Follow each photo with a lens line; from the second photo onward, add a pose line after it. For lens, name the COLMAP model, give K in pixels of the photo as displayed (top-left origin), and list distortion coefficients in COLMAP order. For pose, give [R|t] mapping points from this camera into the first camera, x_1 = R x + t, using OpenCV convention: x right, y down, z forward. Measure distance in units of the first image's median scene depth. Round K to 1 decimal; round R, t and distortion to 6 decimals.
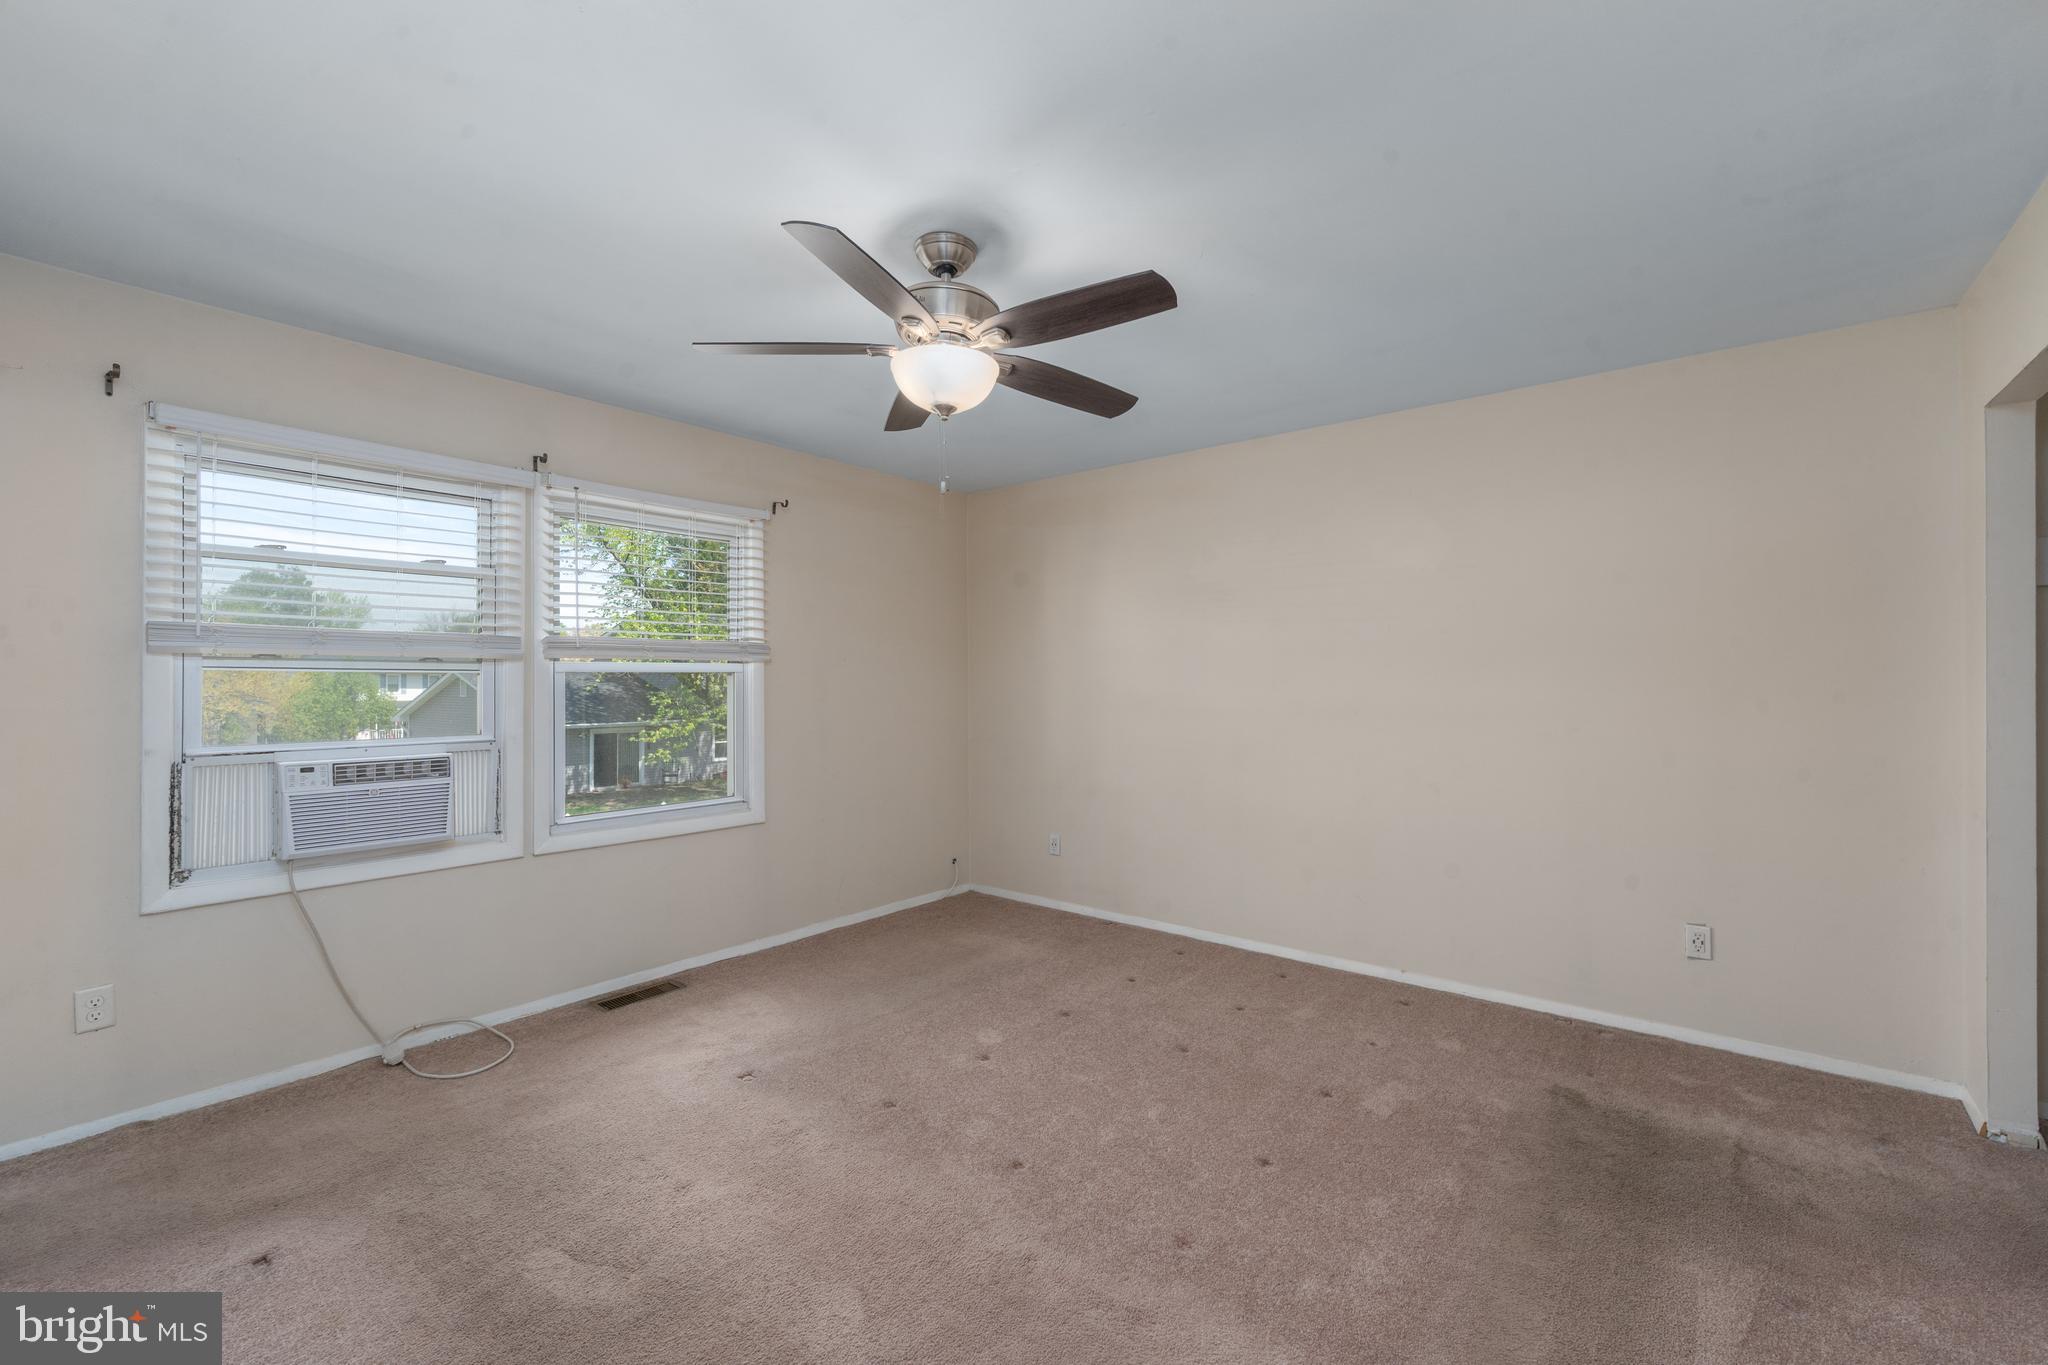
lens RADIAL K [[838.8, 0, 1032.1], [0, 838.8, 687.9], [0, 0, 1]] dist [0.002353, -0.001155]
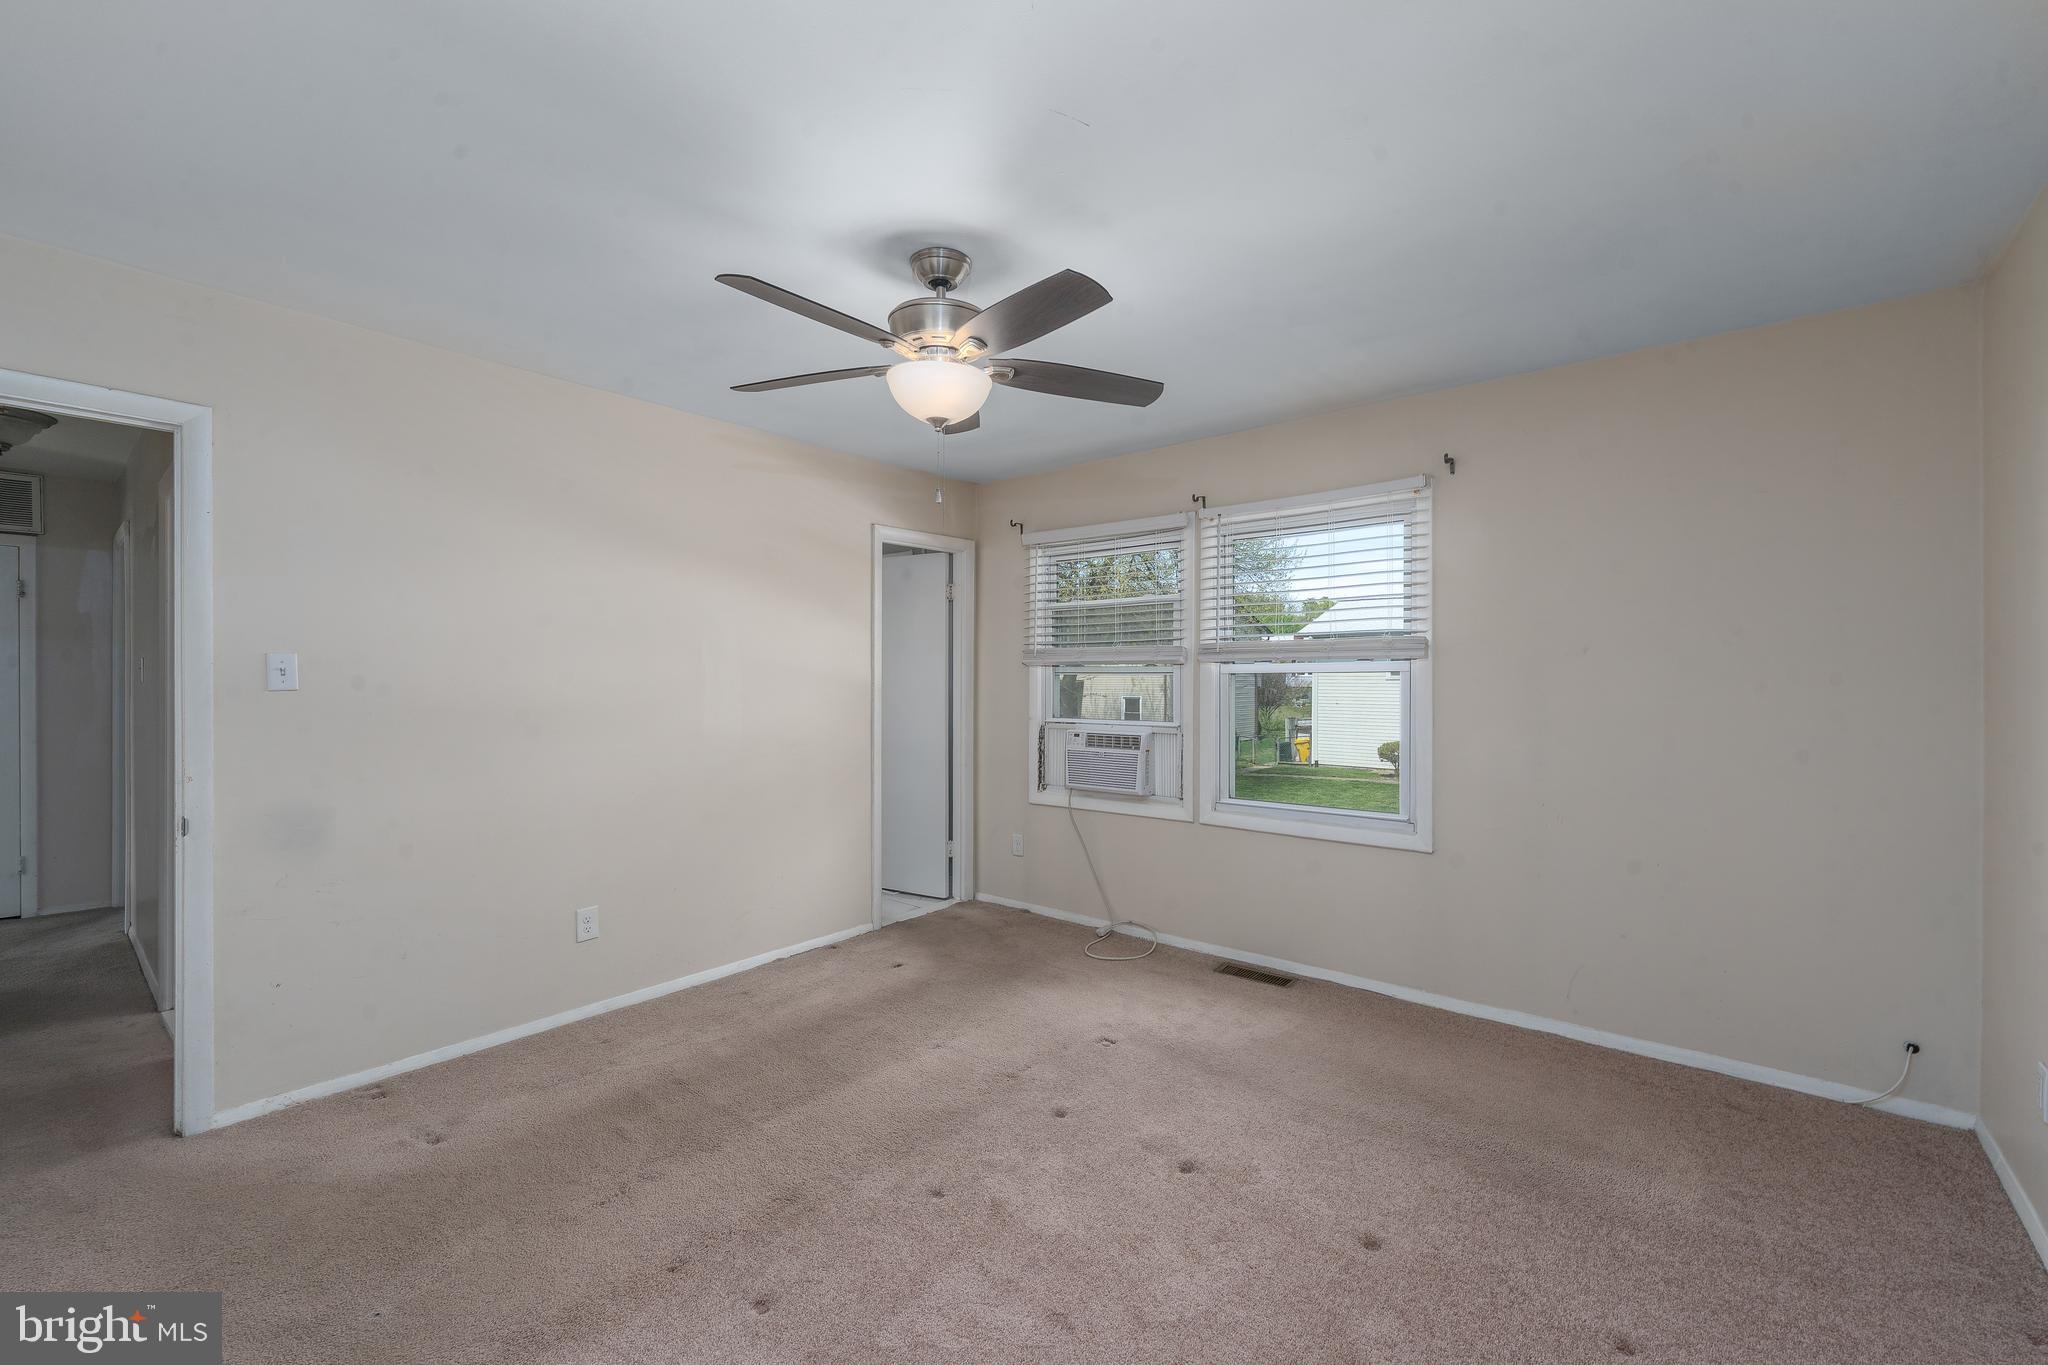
lens RADIAL K [[838.8, 0, 1031.6], [0, 838.8, 689.7], [0, 0, 1]] dist [0.002353, -0.001155]
pose [[-0.006721, 0.011739, -0.999909, 0.649048], [-0.009095, 0.999889, 0.011800, -0.007599], [0.999936, 0.009174, -0.006614, 0.780668]]
